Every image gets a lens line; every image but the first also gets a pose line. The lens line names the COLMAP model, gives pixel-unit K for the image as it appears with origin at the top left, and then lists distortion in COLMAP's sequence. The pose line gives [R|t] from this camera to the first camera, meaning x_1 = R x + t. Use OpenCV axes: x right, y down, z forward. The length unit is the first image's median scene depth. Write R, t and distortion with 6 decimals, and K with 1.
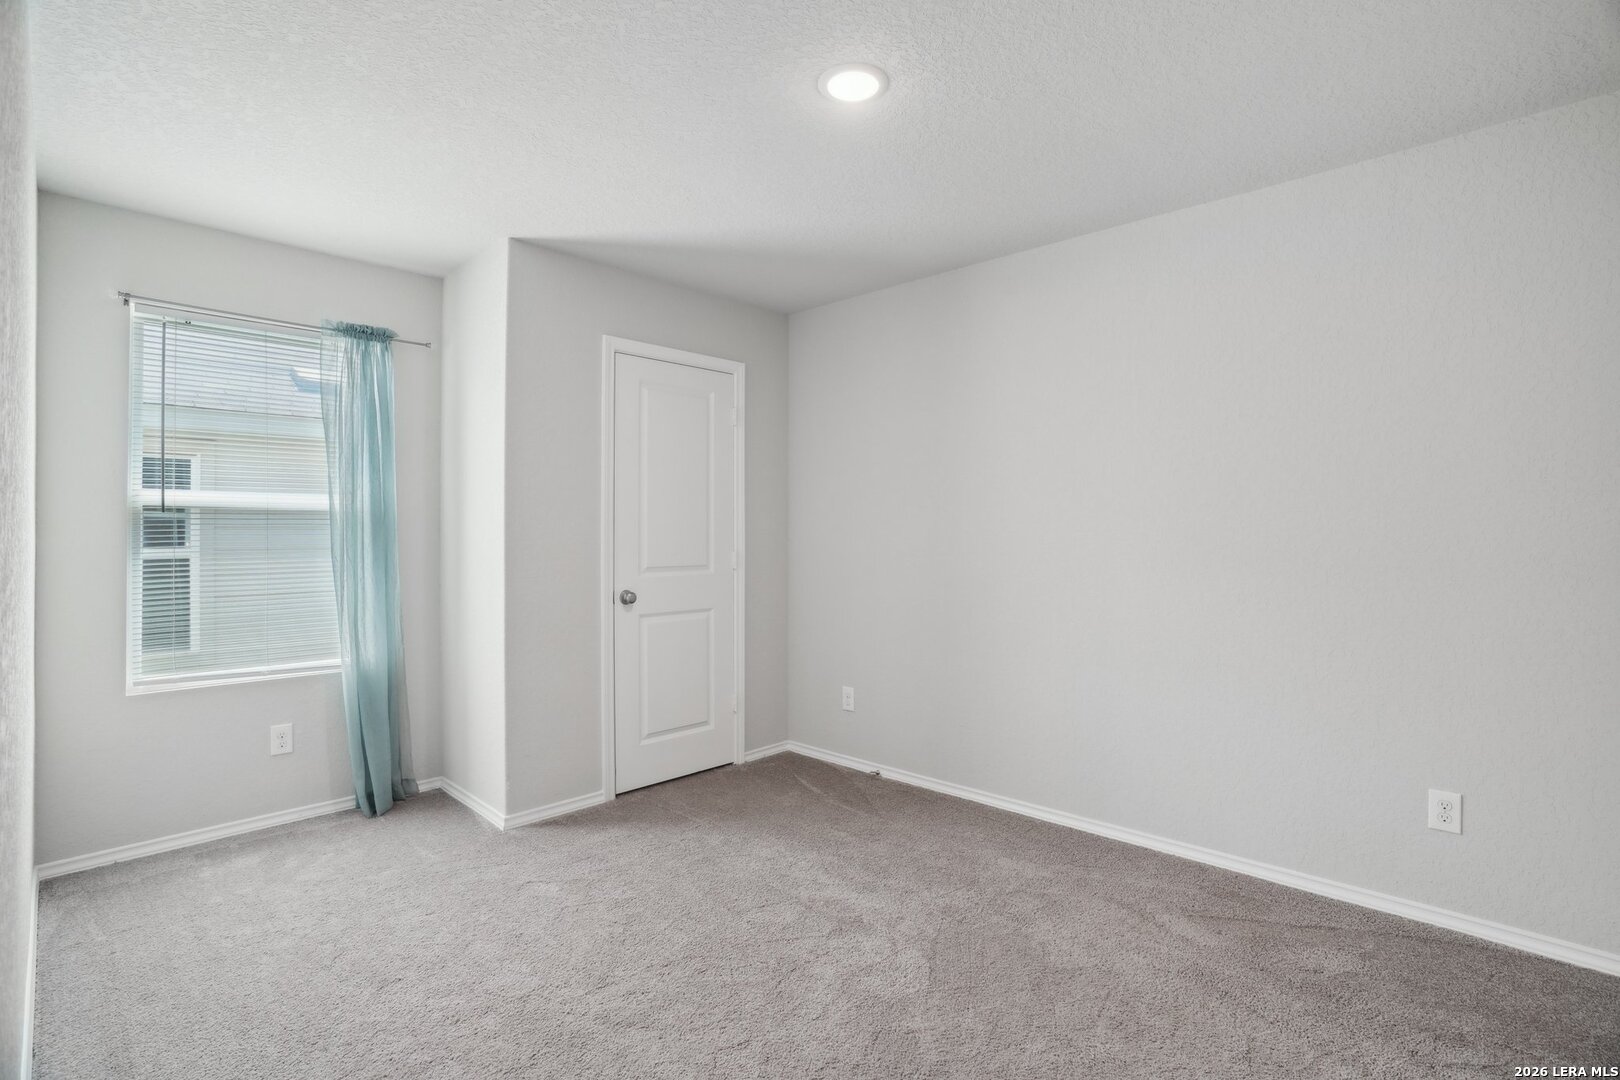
lens RADIAL K [[740.9, 0, 798.8], [0, 740.9, 537.5], [0, 0, 1]] dist [-0.004977, 0.000983]
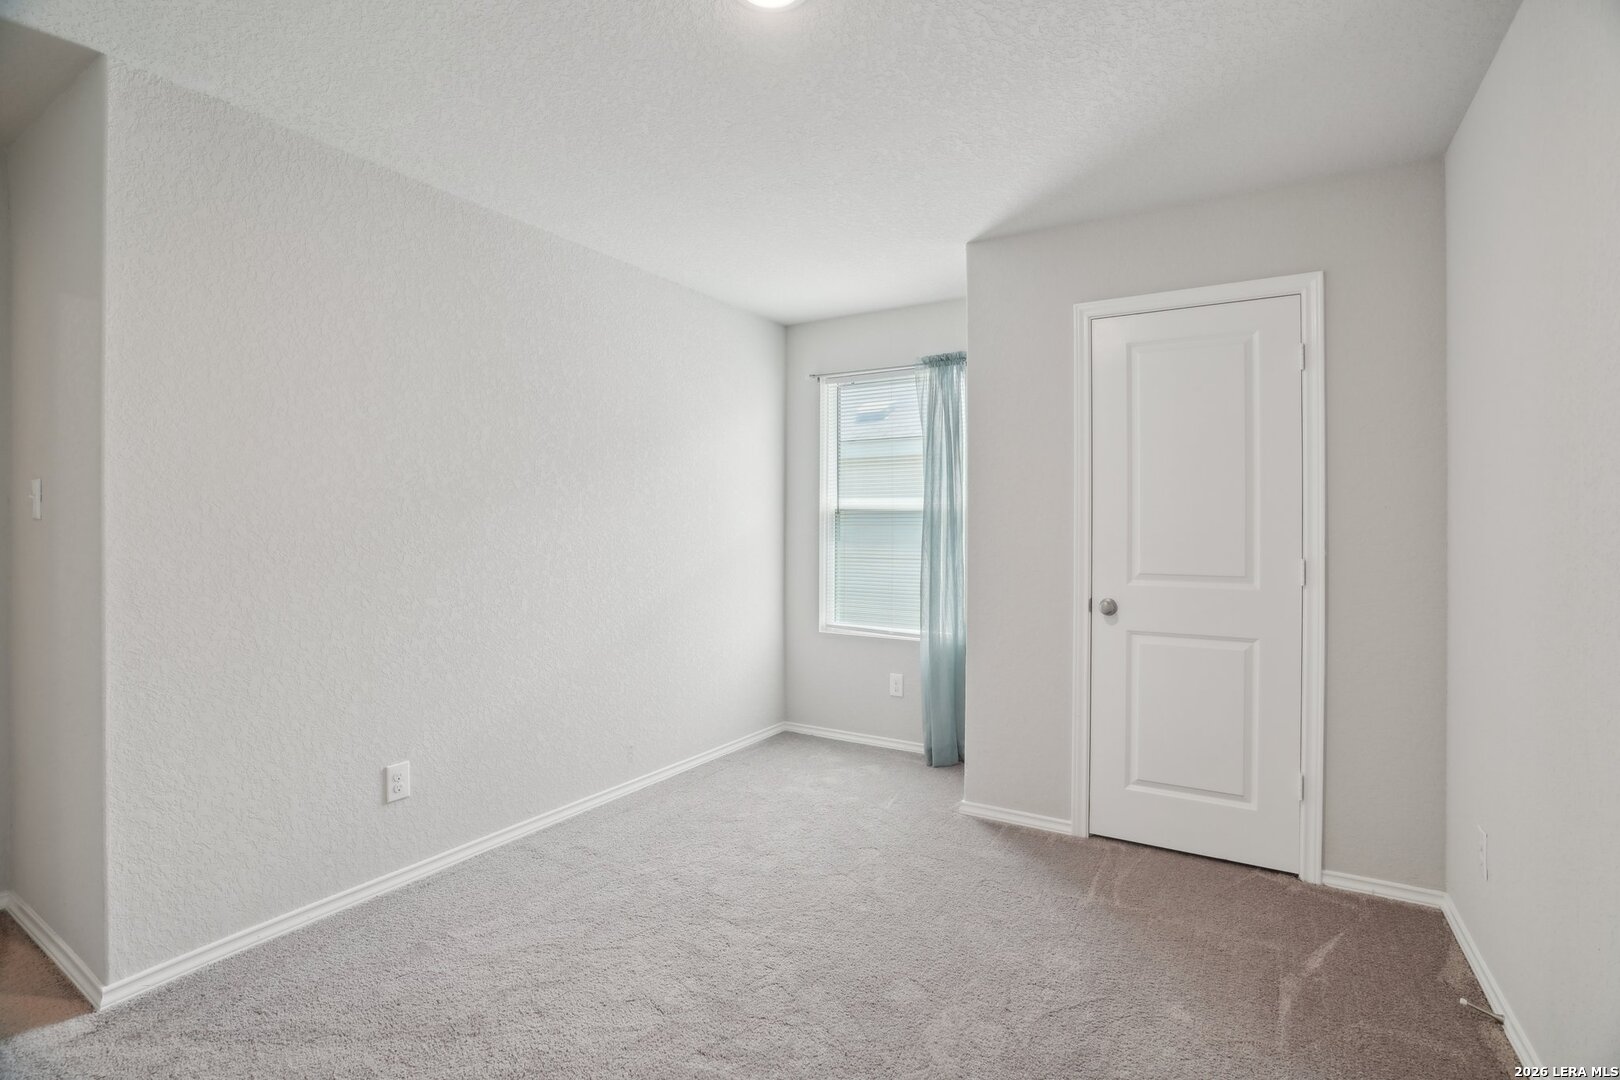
lens RADIAL K [[740.9, 0, 814.8], [0, 740.9, 537.3], [0, 0, 1]] dist [-0.004977, 0.000983]
pose [[0.286534, 0.015329, -0.957947, 0.490333], [-0.017627, 0.999787, 0.010726, -0.000903], [0.957908, 0.013812, 0.286743, 0.453016]]
